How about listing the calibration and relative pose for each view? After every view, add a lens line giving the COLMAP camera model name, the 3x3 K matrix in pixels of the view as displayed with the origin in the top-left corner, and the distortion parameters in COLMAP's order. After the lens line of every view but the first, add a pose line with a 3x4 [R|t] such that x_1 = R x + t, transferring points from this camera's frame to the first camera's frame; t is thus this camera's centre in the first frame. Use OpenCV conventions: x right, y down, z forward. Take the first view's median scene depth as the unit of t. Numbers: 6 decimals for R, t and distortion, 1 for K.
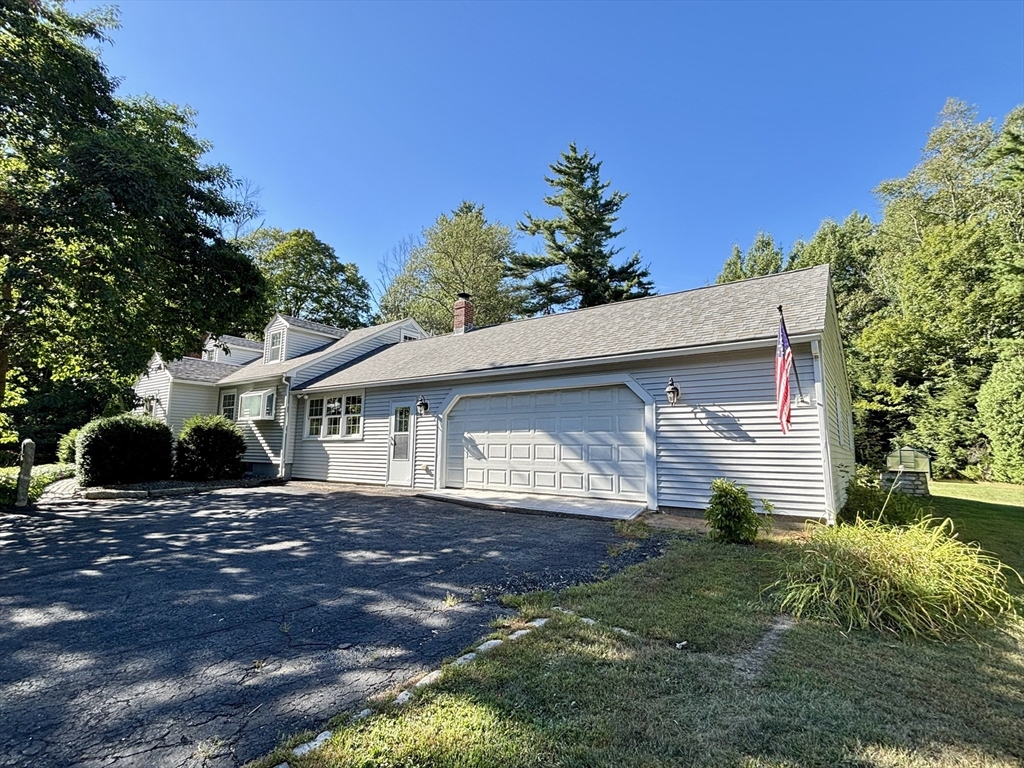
lens RADIAL K [[502.0, 0, 512.5], [0, 502.0, 389.6], [0, 0, 1]] dist [0.004175, -0.000692]
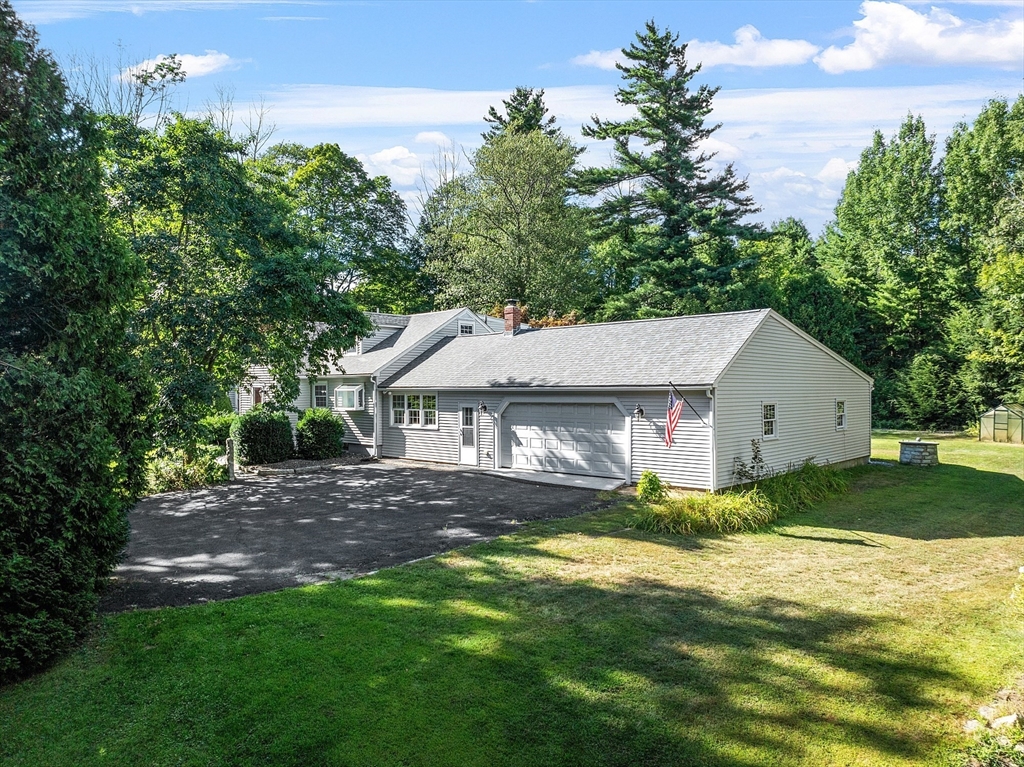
lens RADIAL K [[770.4, 0, 513.8], [0, 770.4, 382.7], [0, 0, 1]] dist [-0.022609, -0.002147]
pose [[0.992104, -0.018065, -0.124110, 0.063585], [0.033461, 0.991829, 0.123110, -0.111710], [0.120872, -0.126291, 0.984602, -0.400877]]
